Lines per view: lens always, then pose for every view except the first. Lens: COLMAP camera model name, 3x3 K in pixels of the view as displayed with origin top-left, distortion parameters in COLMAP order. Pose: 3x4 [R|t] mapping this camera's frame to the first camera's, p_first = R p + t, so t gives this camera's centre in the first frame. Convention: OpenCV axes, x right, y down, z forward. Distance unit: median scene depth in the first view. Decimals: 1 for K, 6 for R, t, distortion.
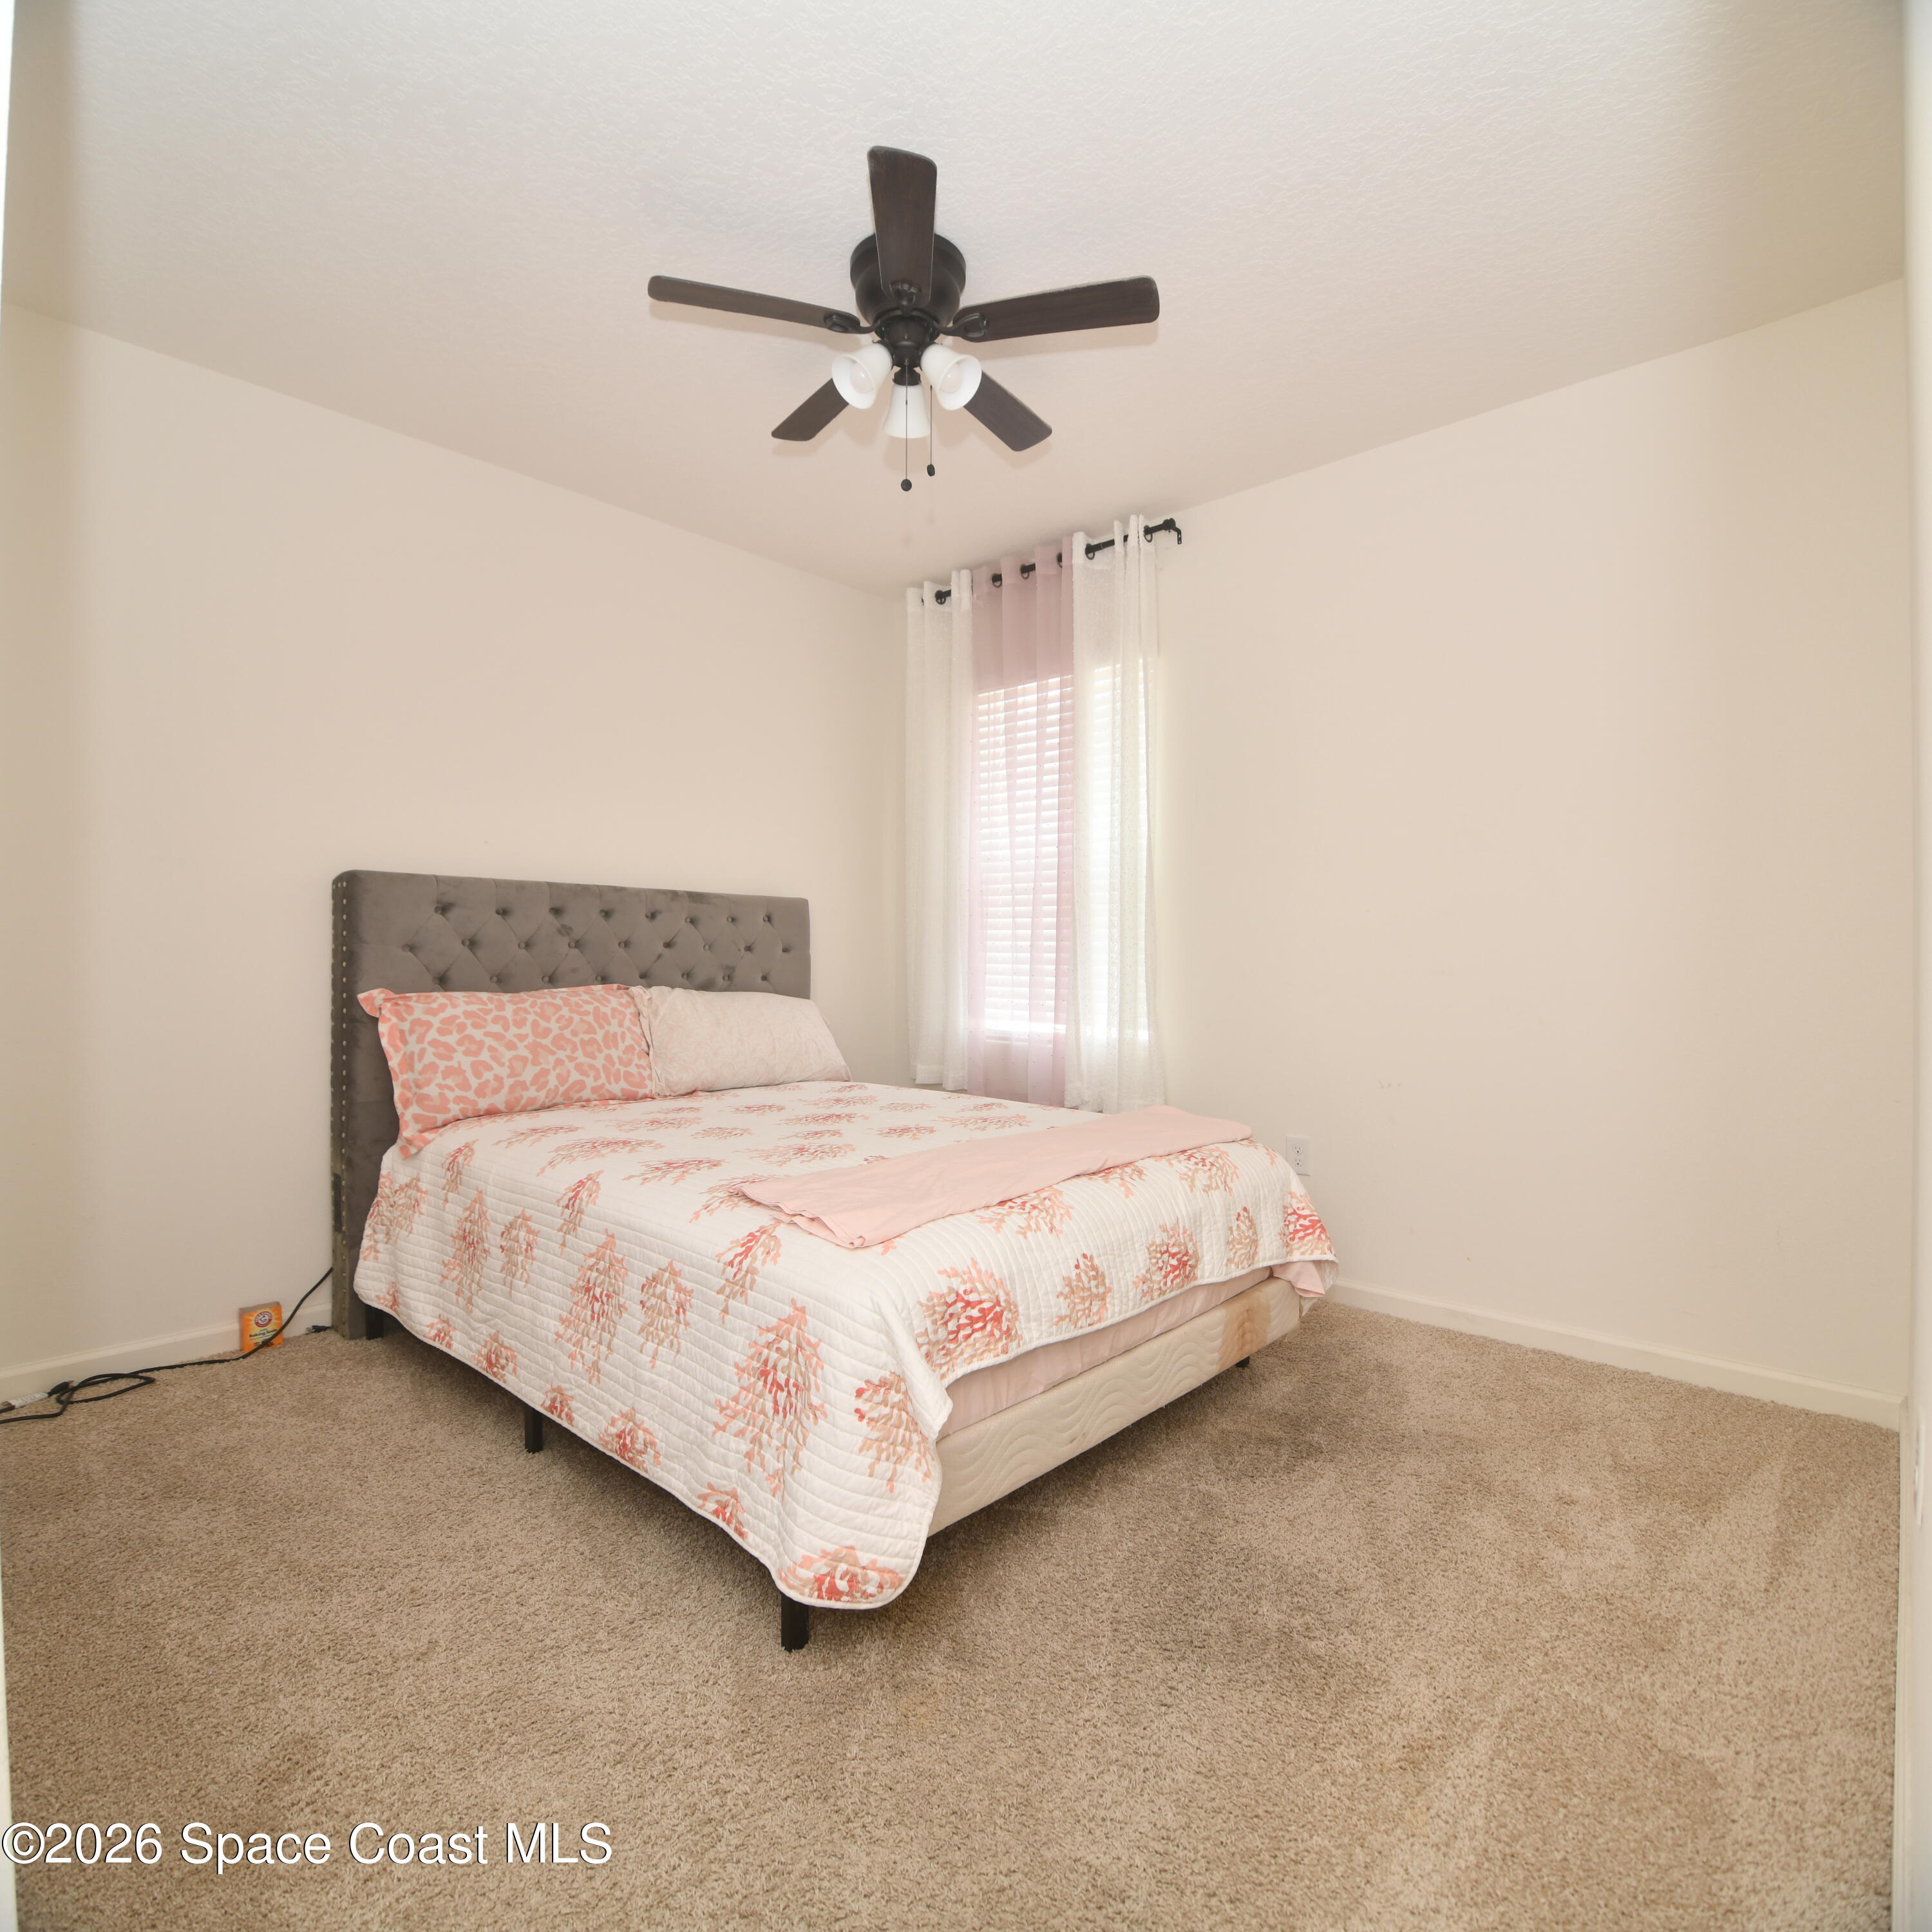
lens RADIAL K [[1047.6, 0, 949.0], [0, 1047.6, 965.3], [0, 0, 1]] dist [-0.010329, -0.001173]
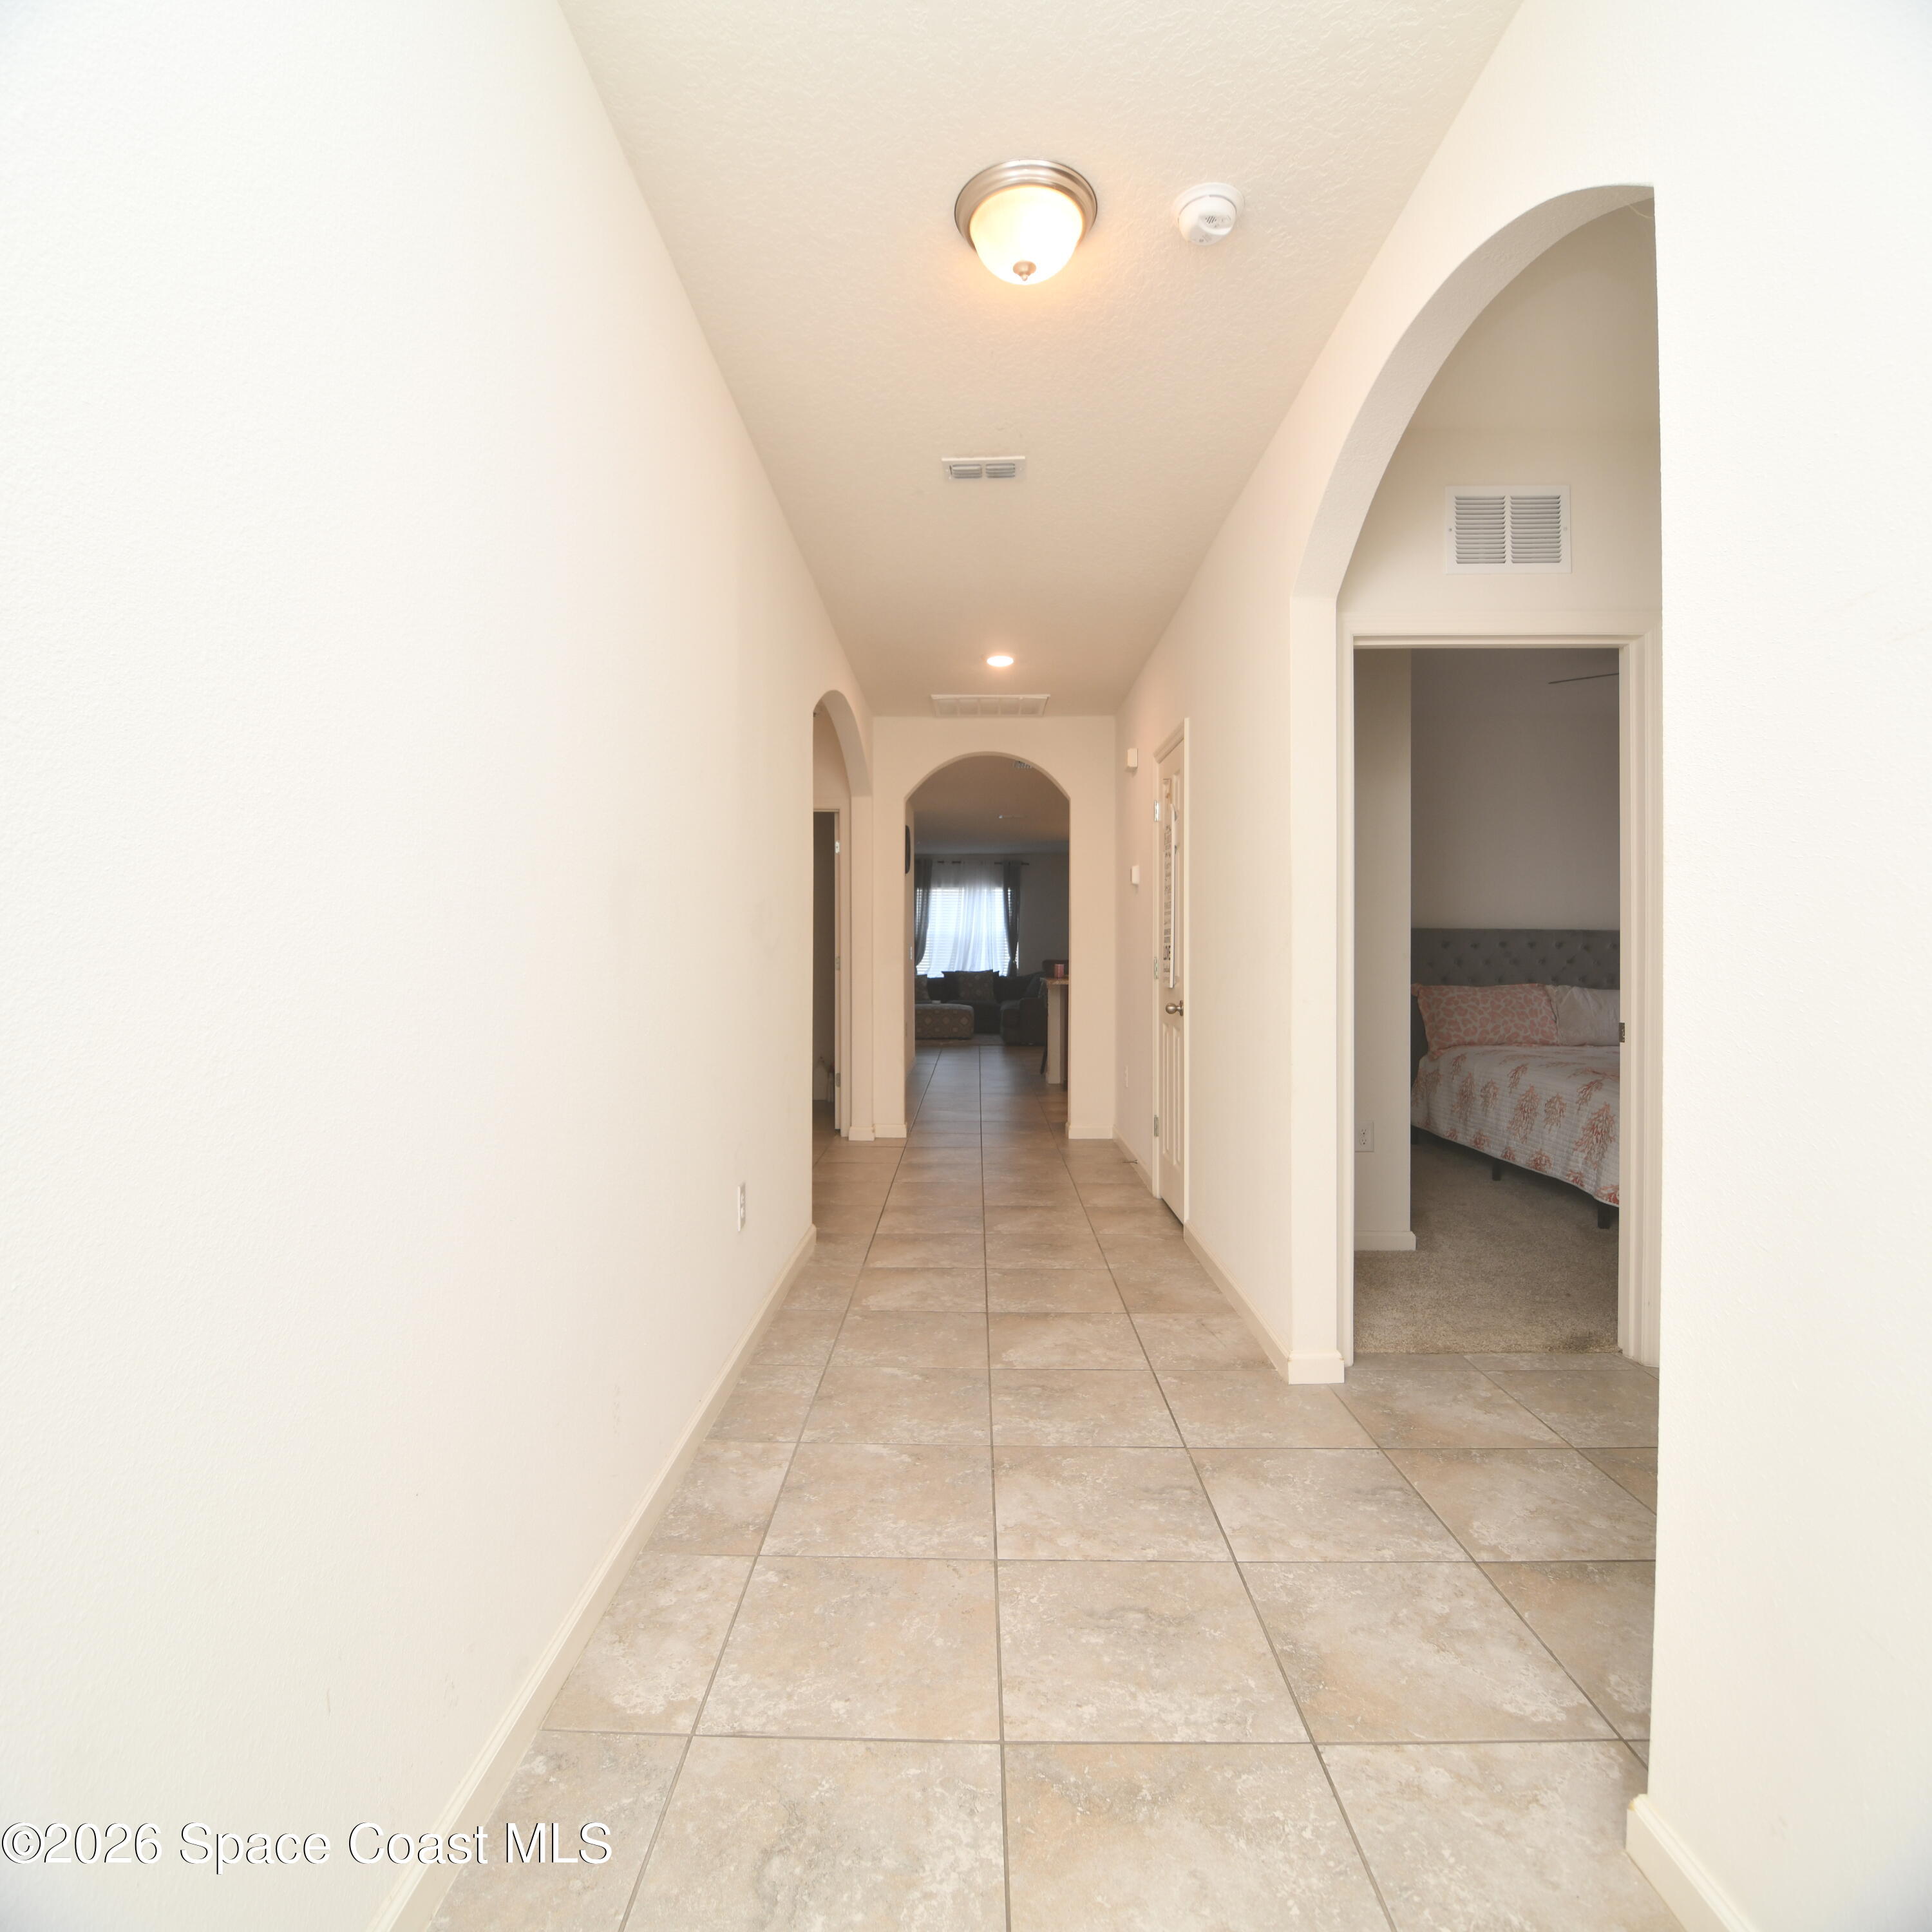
lens RADIAL K [[1047.6, 0, 955.0], [0, 1047.6, 950.7], [0, 0, 1]] dist [-0.010329, -0.001173]
pose [[0.679922, -0.002220, -0.733281, 0.402323], [-0.007735, 0.999918, -0.010199, -0.015943], [0.733244, 0.012607, 0.679849, -1.209375]]
